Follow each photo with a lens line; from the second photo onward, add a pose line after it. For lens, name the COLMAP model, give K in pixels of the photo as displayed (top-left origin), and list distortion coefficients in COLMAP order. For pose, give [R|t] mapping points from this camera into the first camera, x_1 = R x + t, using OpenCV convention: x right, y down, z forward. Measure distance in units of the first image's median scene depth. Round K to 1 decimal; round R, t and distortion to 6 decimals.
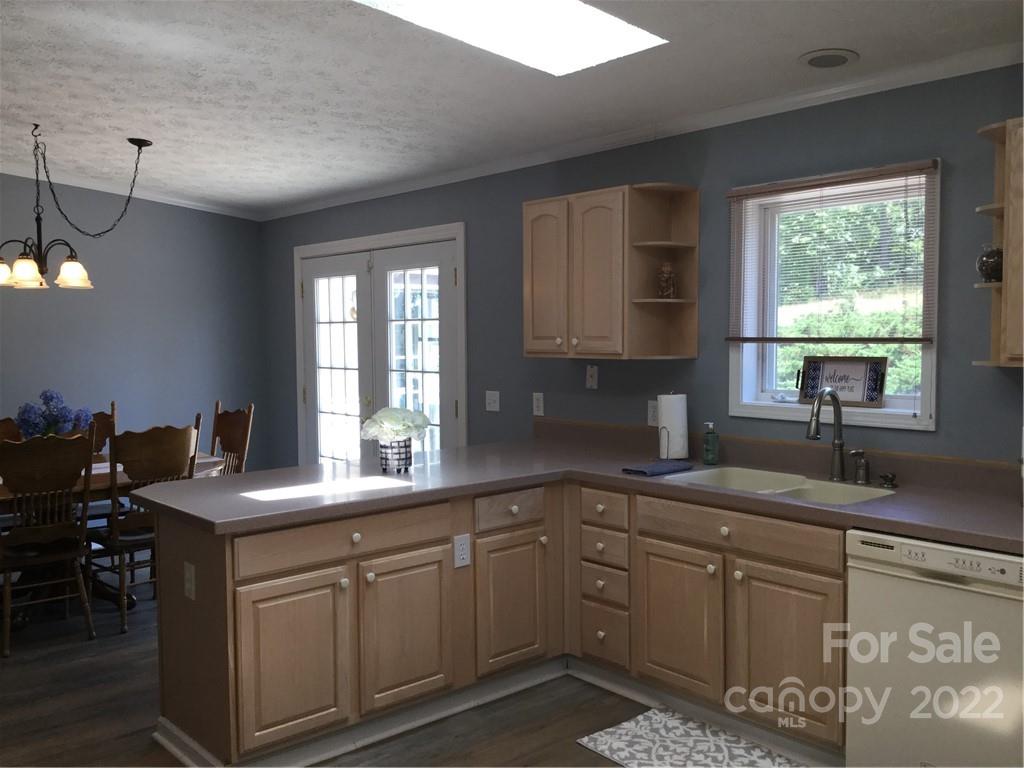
lens RADIAL K [[924.9, 0, 506.6], [0, 924.9, 386.0], [0, 0, 1]] dist [0.125491, -0.239869]
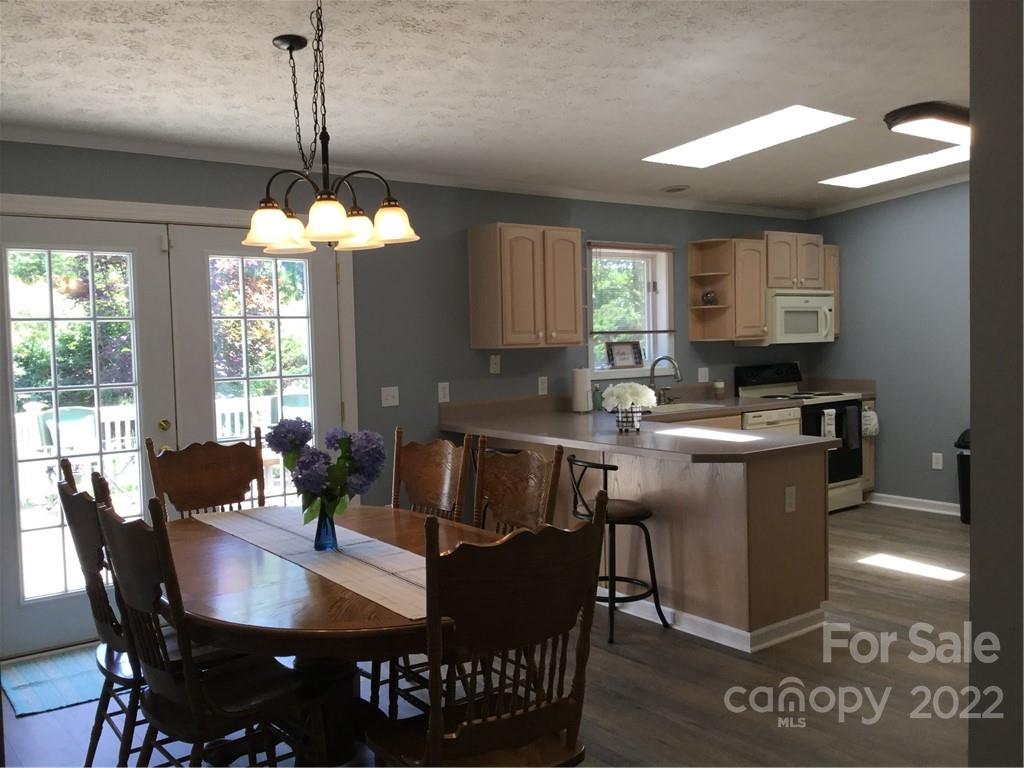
lens RADIAL K [[924.9, 0, 506.6], [0, 924.9, 386.0], [0, 0, 1]] dist [0.125491, -0.239869]
pose [[0.049326, -0.045534, 0.997744, -0.958616], [0.083475, 0.995653, 0.041312, -0.025352], [-0.995288, 0.081249, 0.052912, 0.738432]]
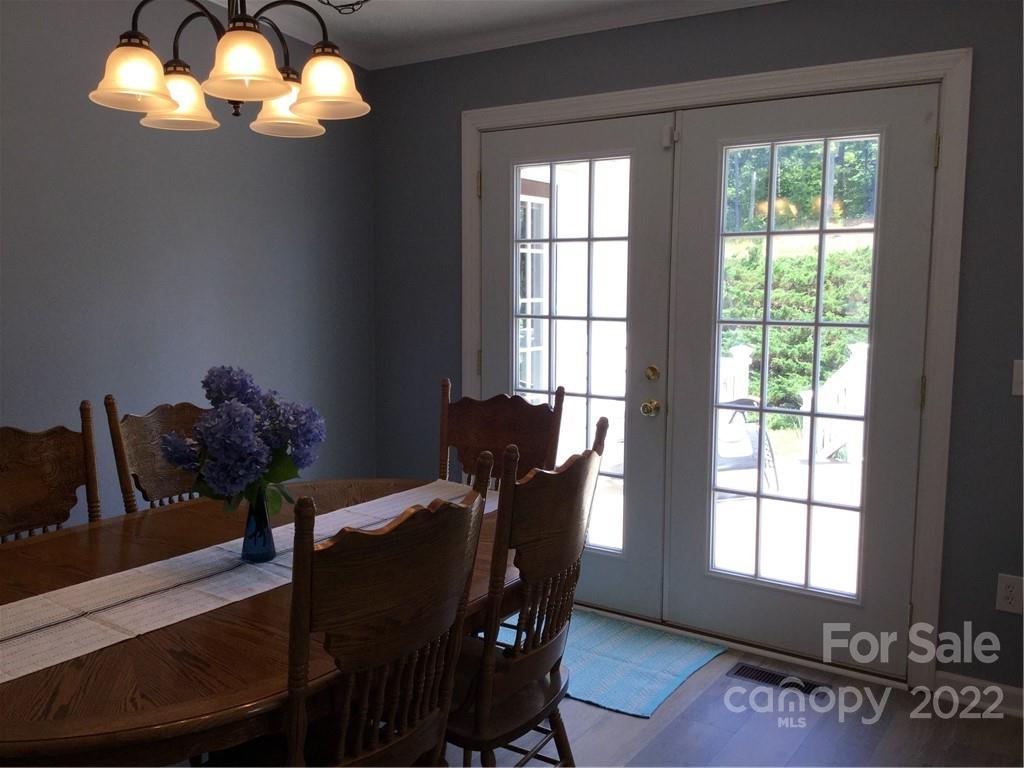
lens RADIAL K [[924.9, 0, 506.6], [0, 924.9, 386.0], [0, 0, 1]] dist [0.125491, -0.239869]
pose [[0.967025, -0.017649, 0.254068, -0.415066], [0.003667, 0.998457, 0.055403, -0.008291], [-0.254654, -0.052644, 0.965598, 0.479364]]
